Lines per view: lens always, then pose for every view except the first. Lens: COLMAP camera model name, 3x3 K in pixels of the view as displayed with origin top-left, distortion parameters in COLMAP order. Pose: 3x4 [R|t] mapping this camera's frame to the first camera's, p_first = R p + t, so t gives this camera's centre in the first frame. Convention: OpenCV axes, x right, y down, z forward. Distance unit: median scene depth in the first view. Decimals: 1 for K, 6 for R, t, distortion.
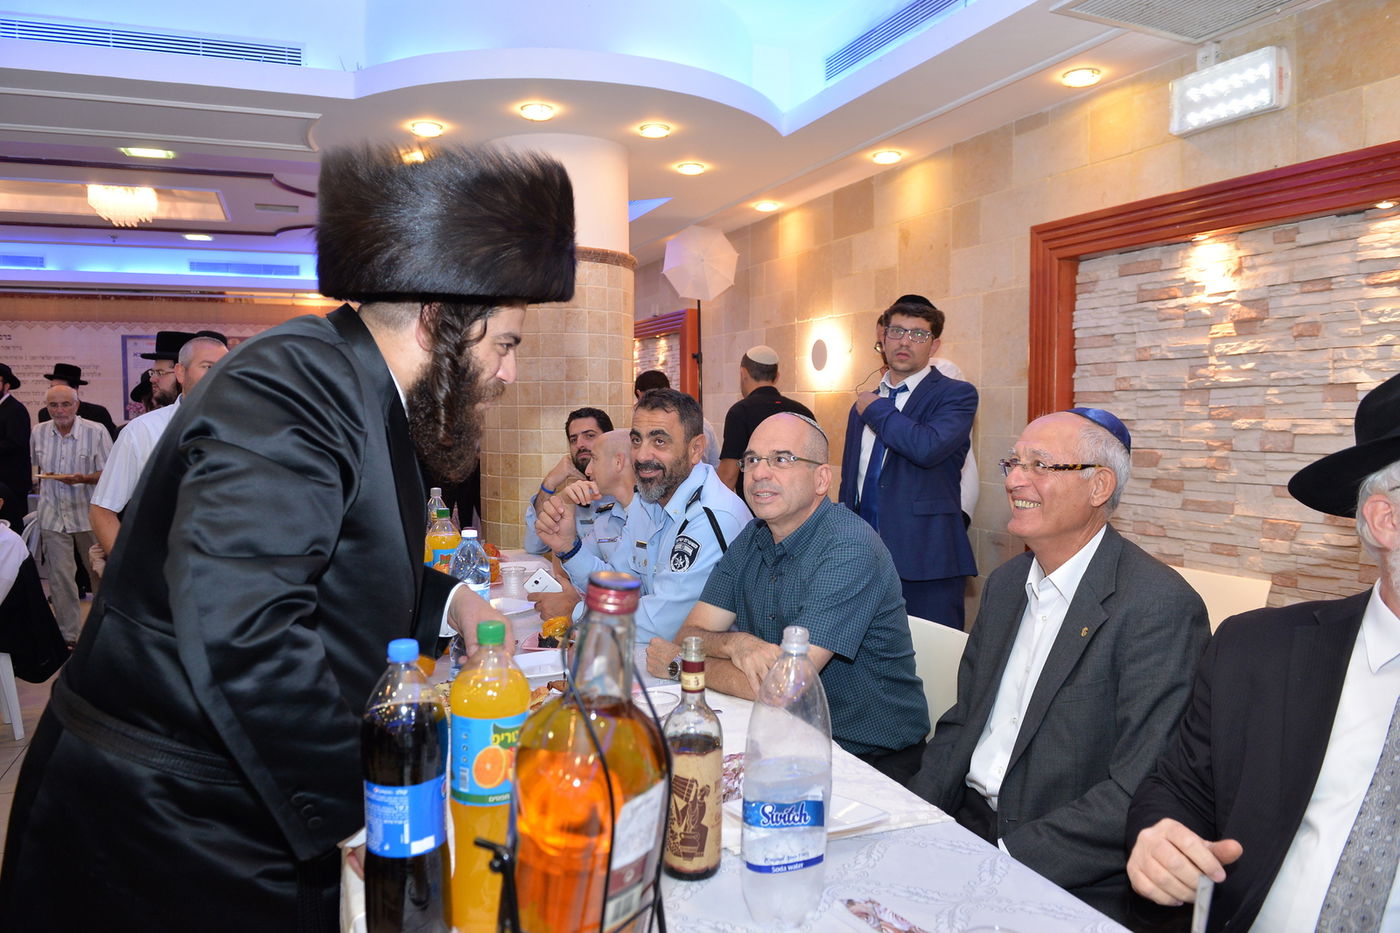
lens RADIAL K [[950.2, 0, 694.5], [0, 950.2, 462.5], [0, 0, 1]] dist [-0.056092, 0.001750]
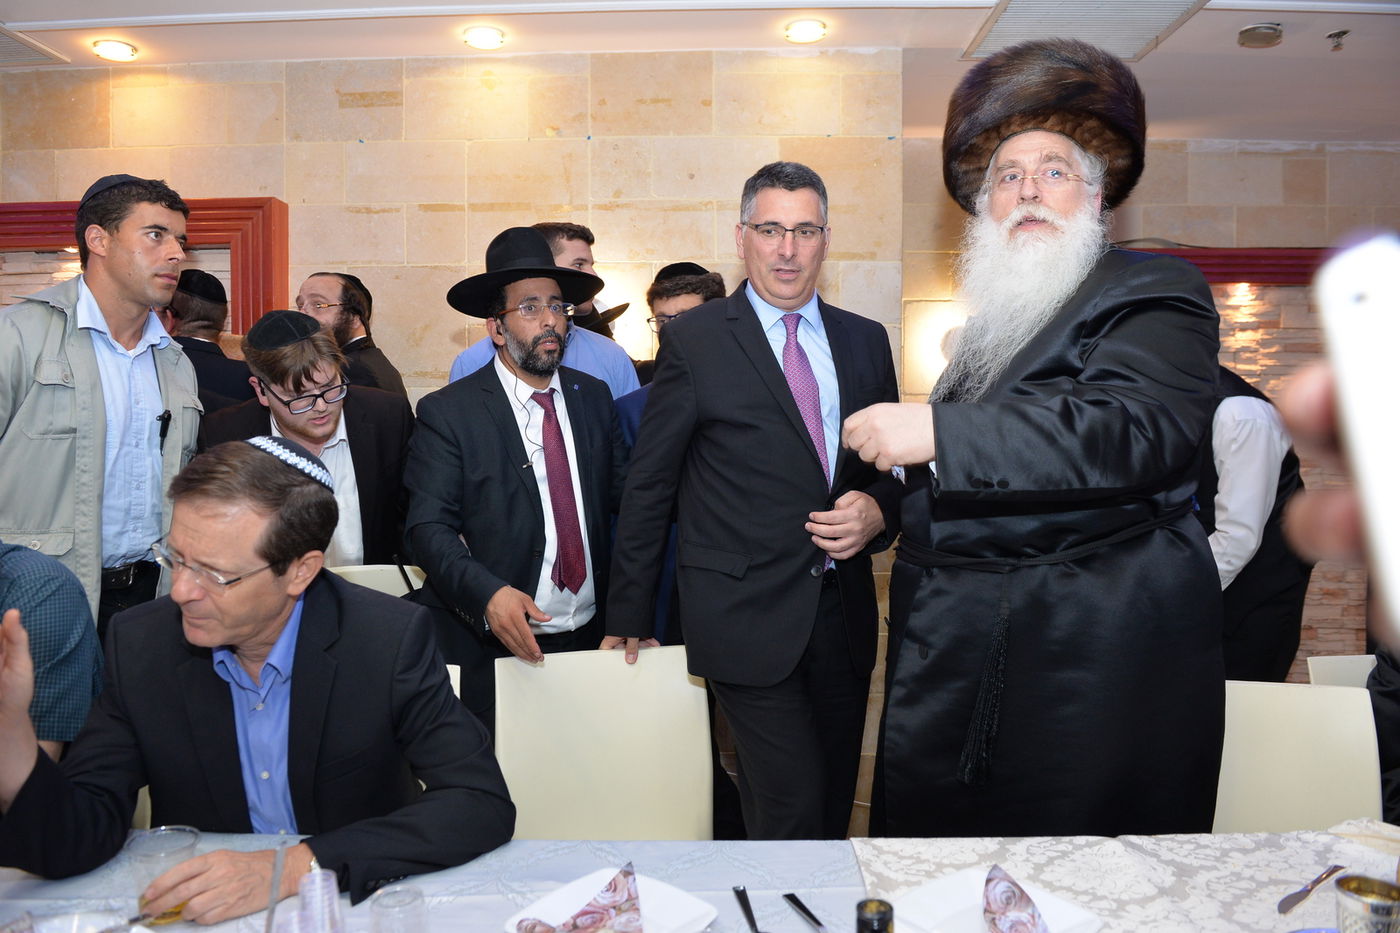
lens RADIAL K [[950.2, 0, 694.5], [0, 950.2, 462.5], [0, 0, 1]] dist [-0.056092, 0.001750]
pose [[0.414951, -0.039166, 0.909001, -0.041763], [0.054208, 0.998362, 0.018271, 0.026112], [-0.908228, 0.041694, 0.416394, -0.231729]]
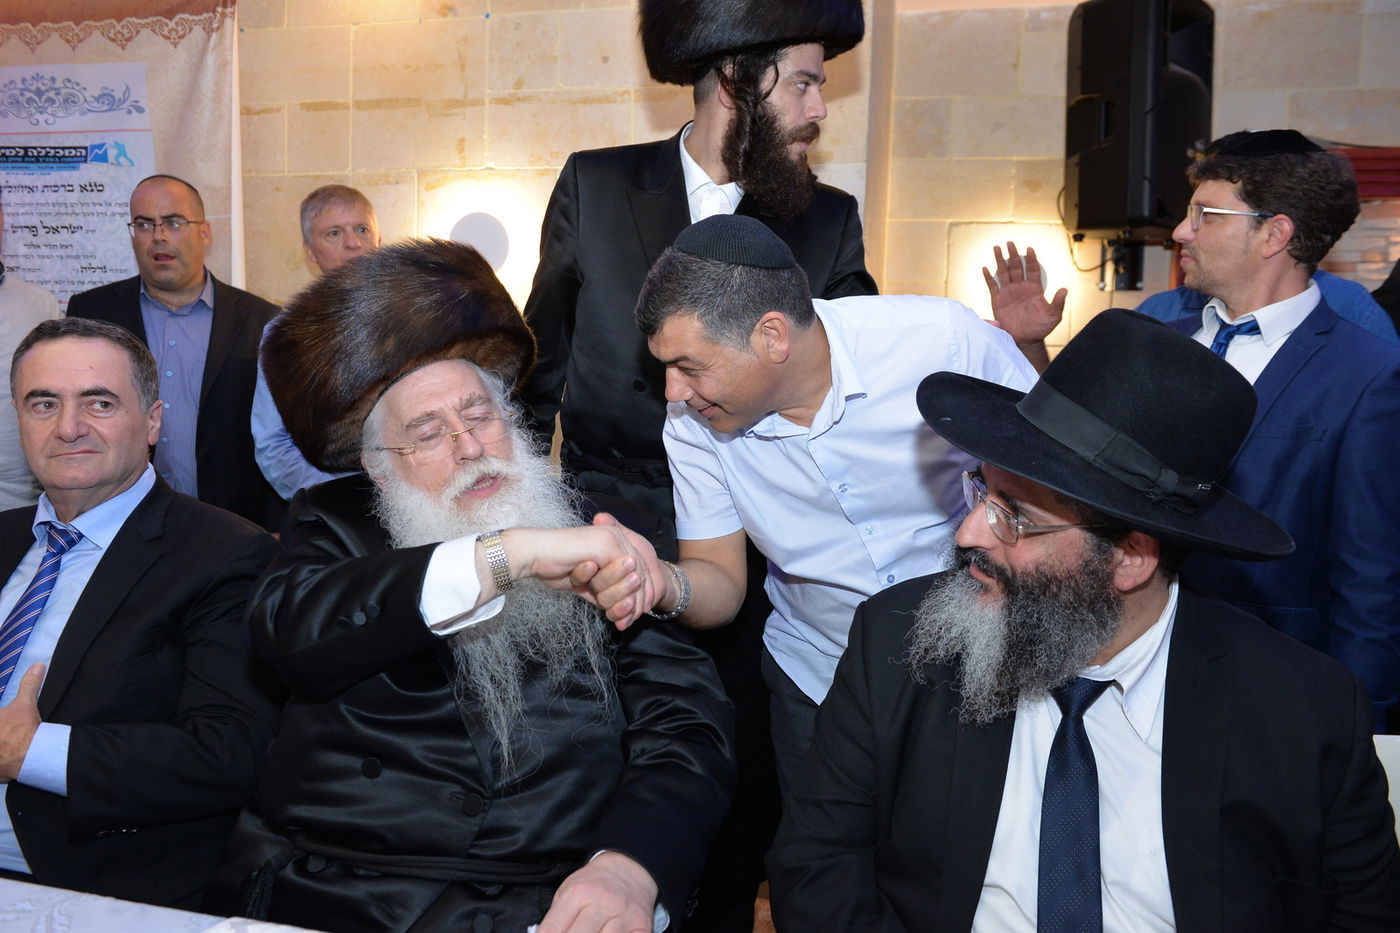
lens RADIAL K [[1079.2, 0, 693.7], [0, 1079.2, 464.4], [0, 0, 1]] dist [-0.031974, -0.005066]
pose [[0.591672, -0.047779, 0.804762, 0.175515], [0.018200, 0.998779, 0.045917, 0.045047], [-0.805973, -0.012521, 0.591819, -0.432705]]
